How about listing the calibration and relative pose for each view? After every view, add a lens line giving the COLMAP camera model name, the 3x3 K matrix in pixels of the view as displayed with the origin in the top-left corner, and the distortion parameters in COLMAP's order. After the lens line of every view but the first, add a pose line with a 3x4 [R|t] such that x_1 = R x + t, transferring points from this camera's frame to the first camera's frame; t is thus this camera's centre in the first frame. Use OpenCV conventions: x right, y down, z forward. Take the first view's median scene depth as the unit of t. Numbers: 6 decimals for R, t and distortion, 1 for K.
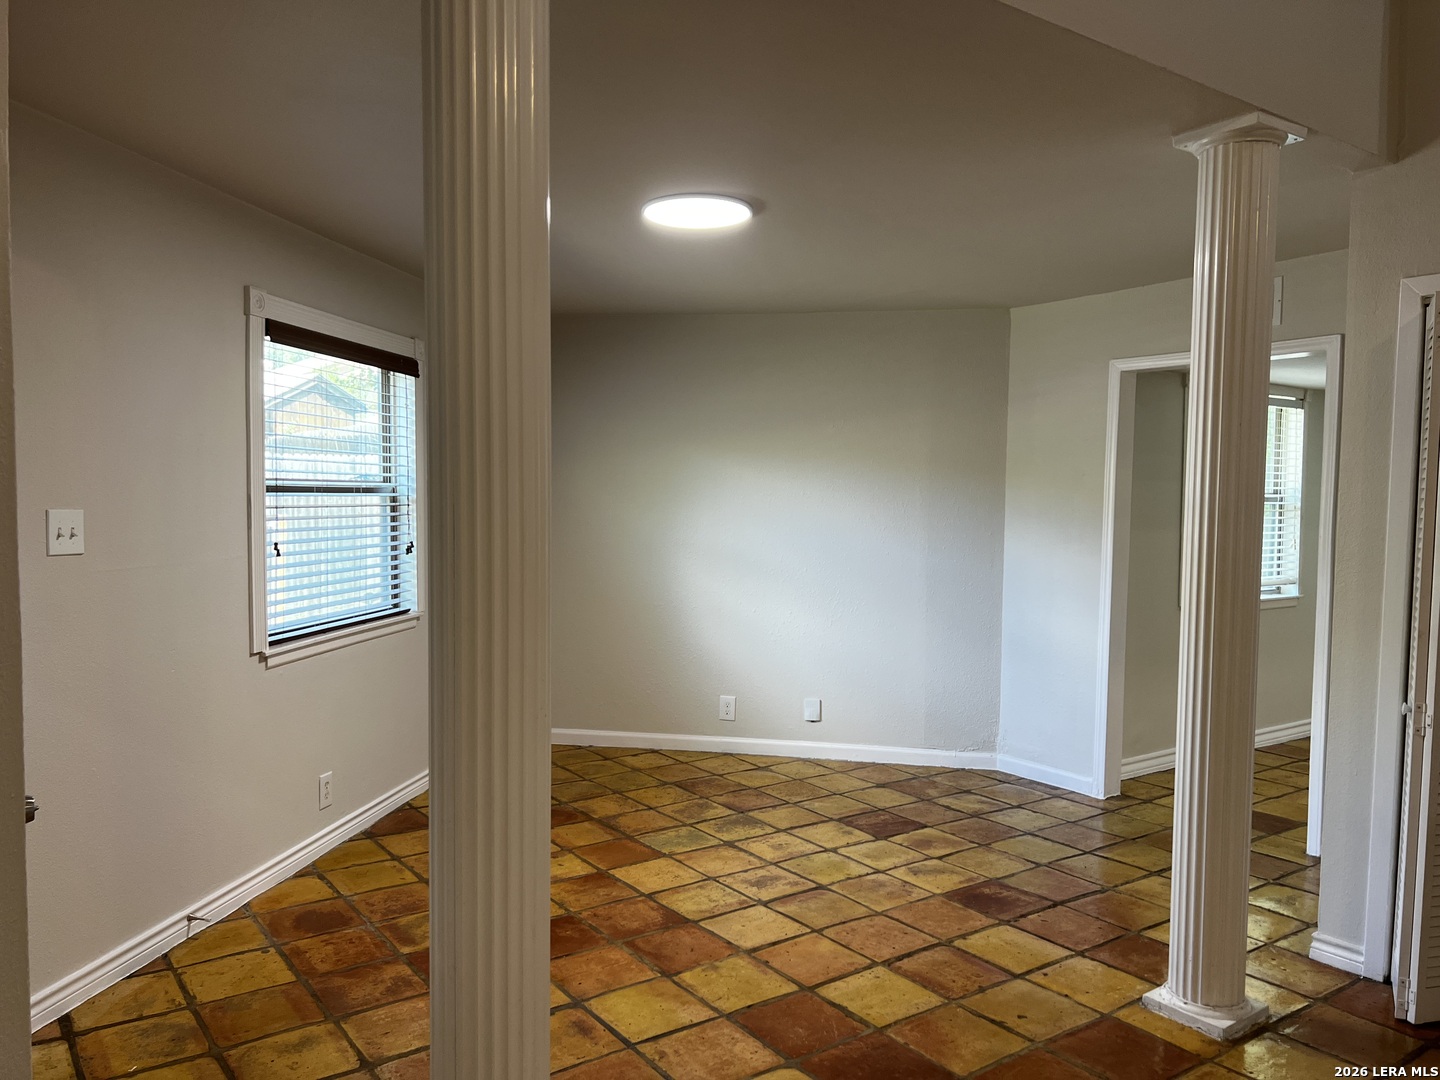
lens RADIAL K [[1086.1, 0, 708.3], [0, 1086.1, 551.7], [0, 0, 1]] dist [0.048638, -0.049236]
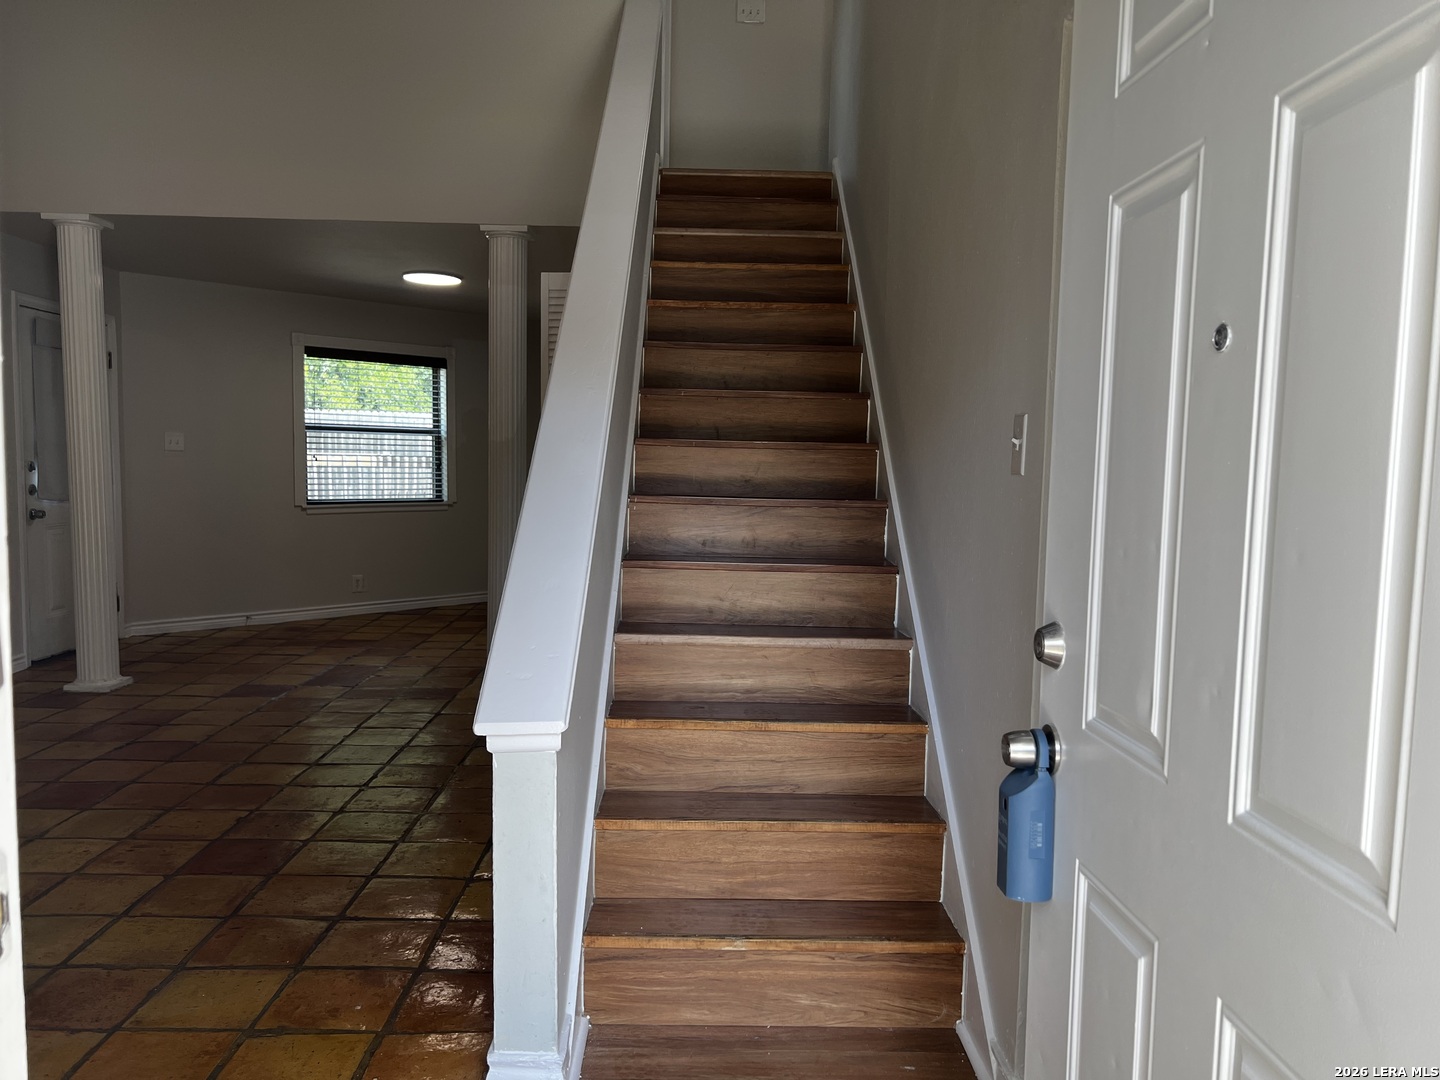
lens RADIAL K [[1086.1, 0, 715.5], [0, 1086.1, 542.7], [0, 0, 1]] dist [0.048638, -0.049236]
pose [[0.828220, 0.050755, -0.558100, 1.433093], [-0.041492, 0.998711, 0.029251, 0.068879], [0.558865, -0.001070, 0.829258, -0.295604]]
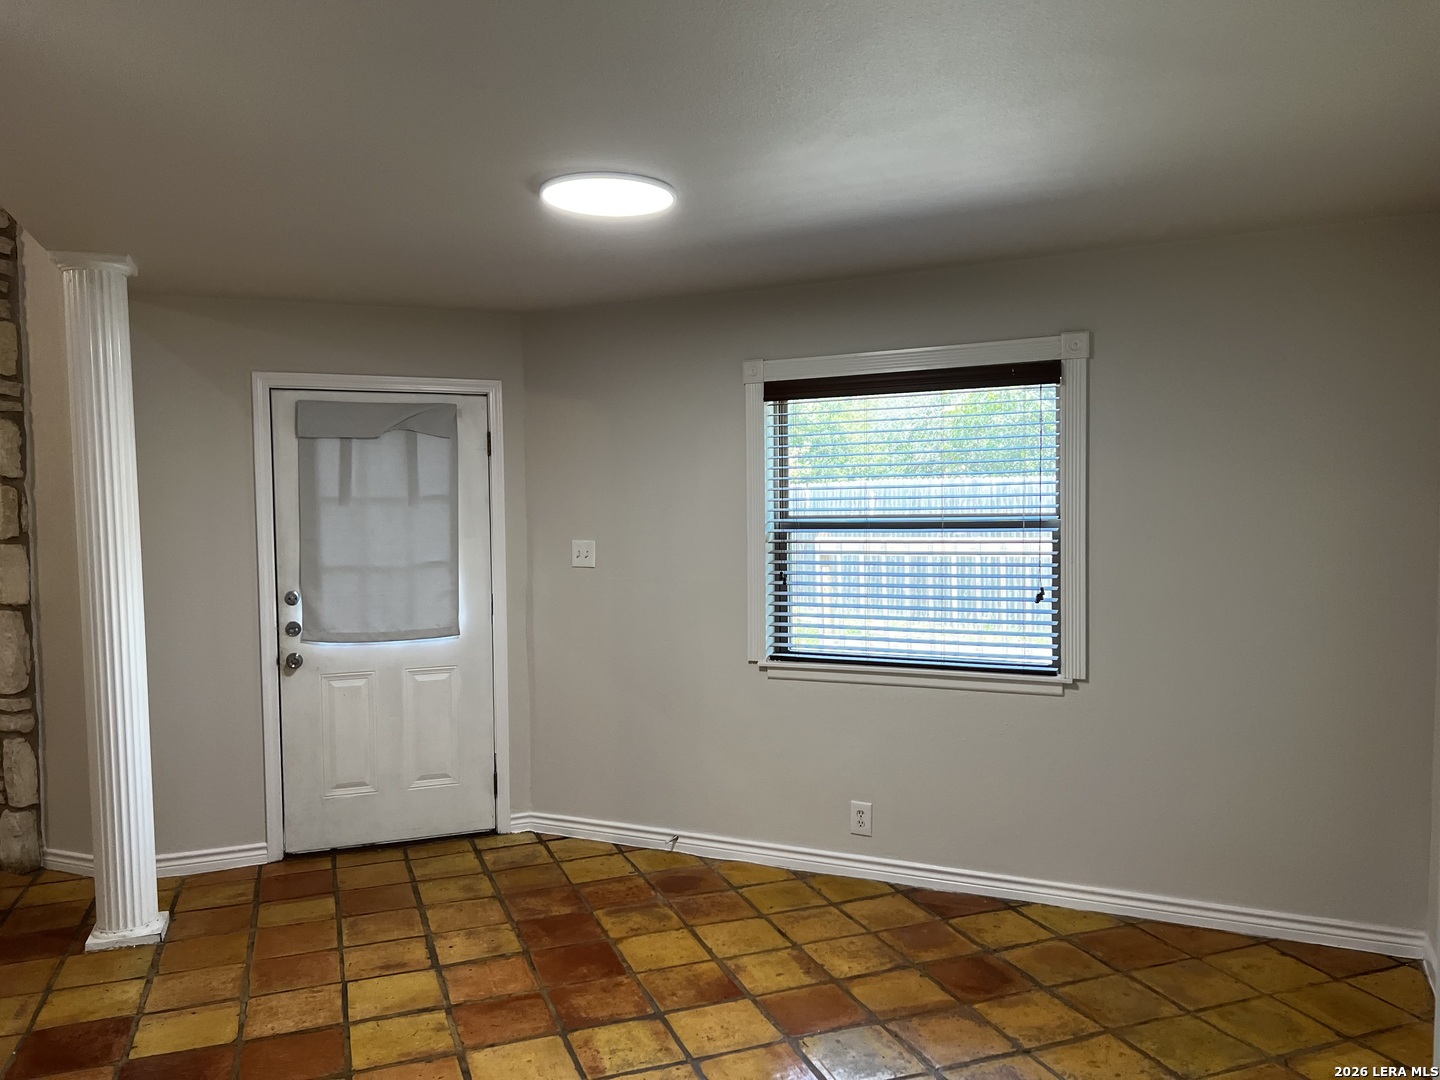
lens RADIAL K [[1086.1, 0, 722.5], [0, 1086.1, 542.6], [0, 0, 1]] dist [0.048638, -0.049236]
pose [[-0.260505, 0.031205, -0.964968, 0.749591], [-0.040082, 0.998266, 0.043102, -0.089567], [0.964640, 0.049907, -0.258802, 1.273636]]
